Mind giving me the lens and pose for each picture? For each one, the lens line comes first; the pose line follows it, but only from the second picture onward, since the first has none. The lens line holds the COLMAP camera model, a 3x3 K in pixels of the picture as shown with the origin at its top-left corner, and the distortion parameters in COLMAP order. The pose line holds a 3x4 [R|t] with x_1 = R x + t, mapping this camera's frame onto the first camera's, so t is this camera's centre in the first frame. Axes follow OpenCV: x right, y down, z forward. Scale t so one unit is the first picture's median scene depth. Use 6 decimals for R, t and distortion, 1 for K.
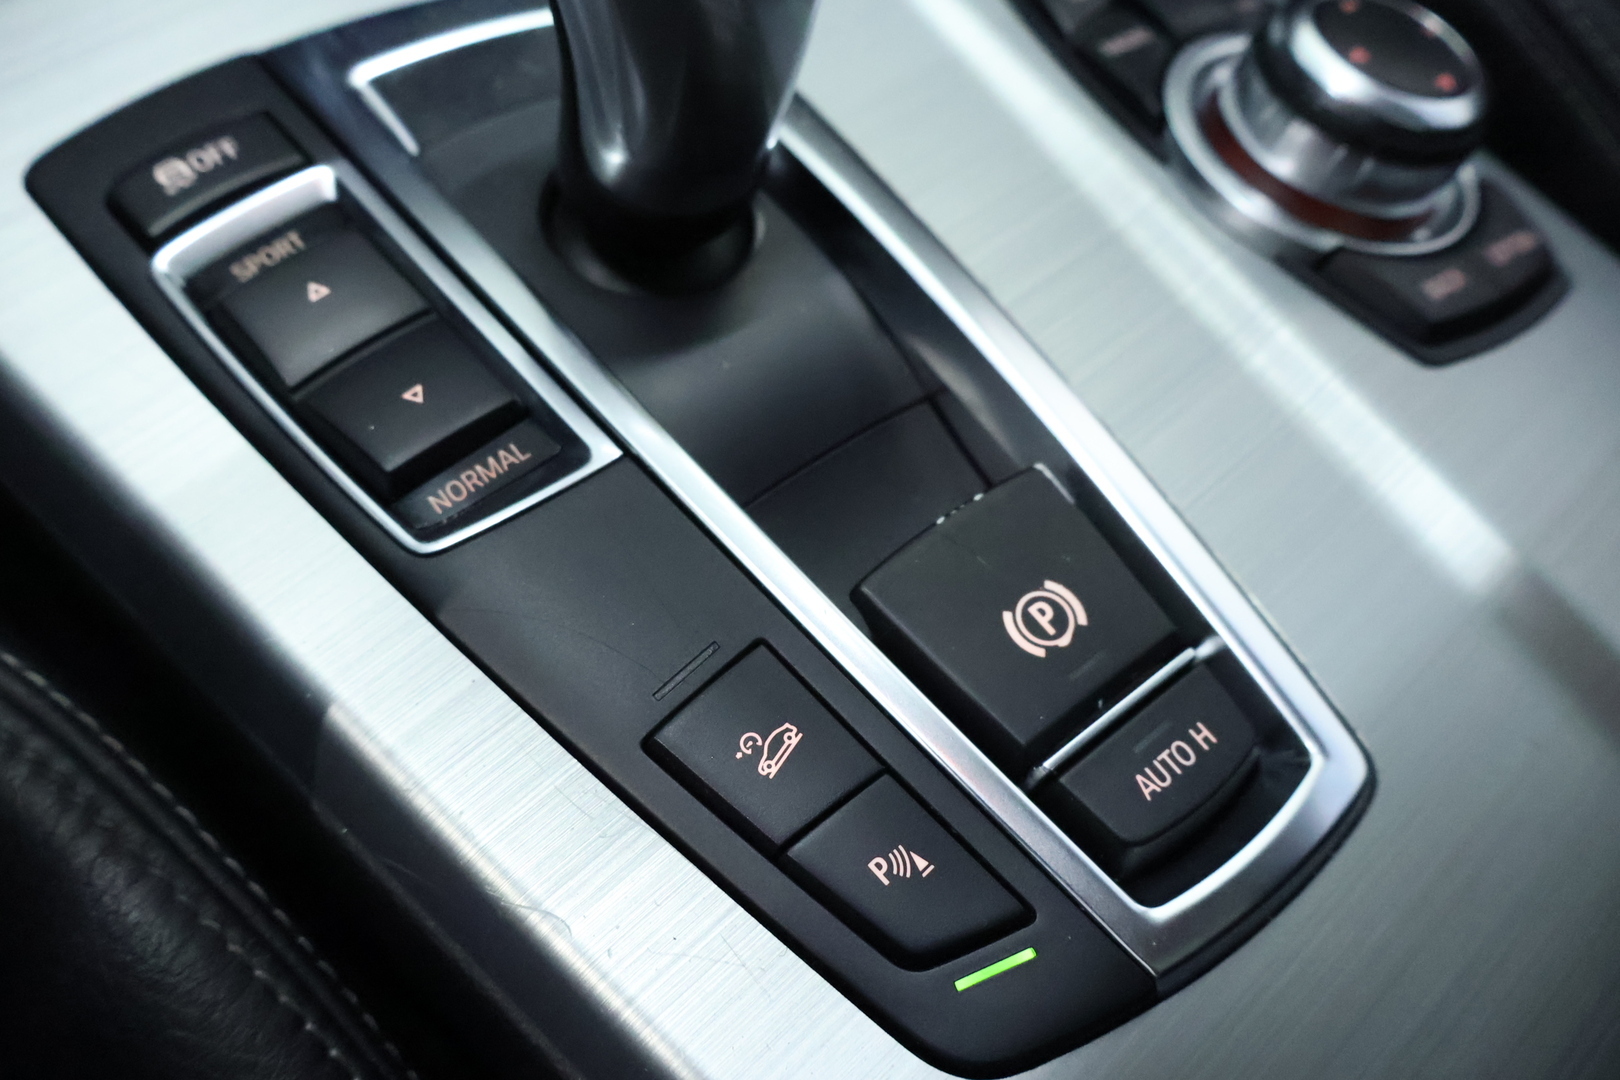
lens RADIAL K [[1355.2, 0, 788.2], [0, 1355.2, 540.2], [0, 0, 1]] dist [0.008686, 0.004074]
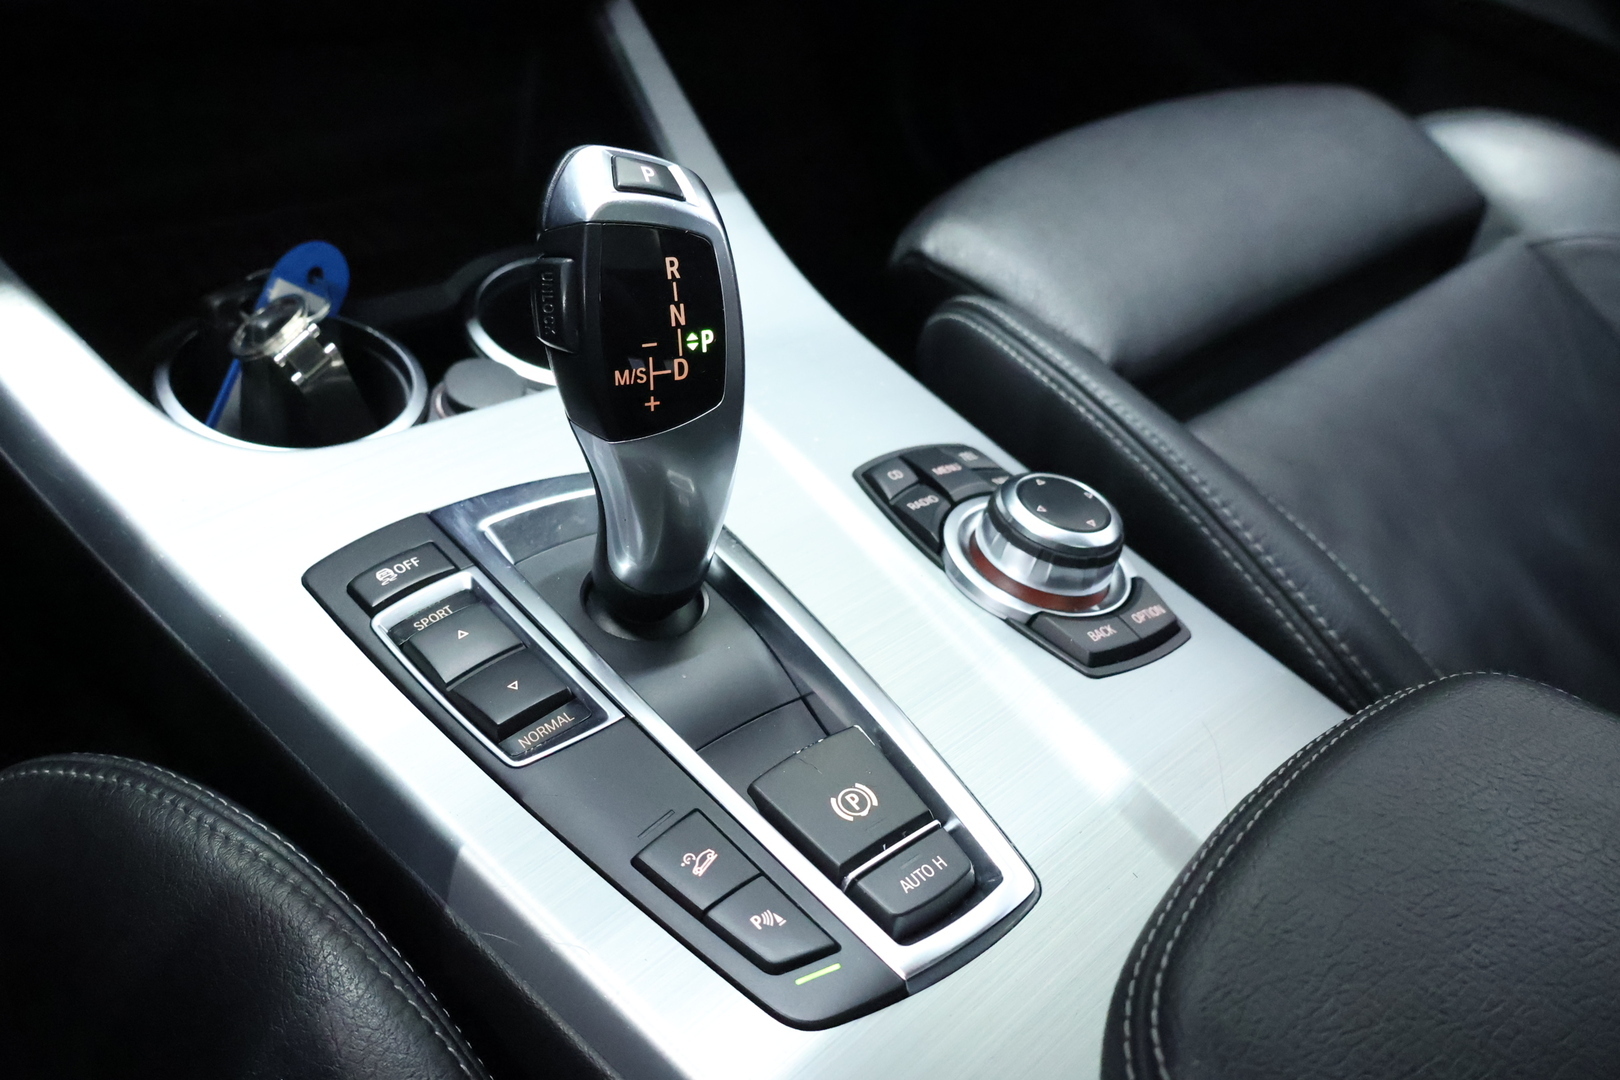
lens RADIAL K [[1355.5, 0, 810.0], [0, 1355.5, 540.0], [0, 0, 1]] dist [-0.006449, -0.002521]
pose [[0.999814, -0.007417, 0.017803, 0.098378], [0.012616, 0.949722, -0.312840, 0.288195], [-0.014587, 0.313006, 0.949639, -0.828697]]
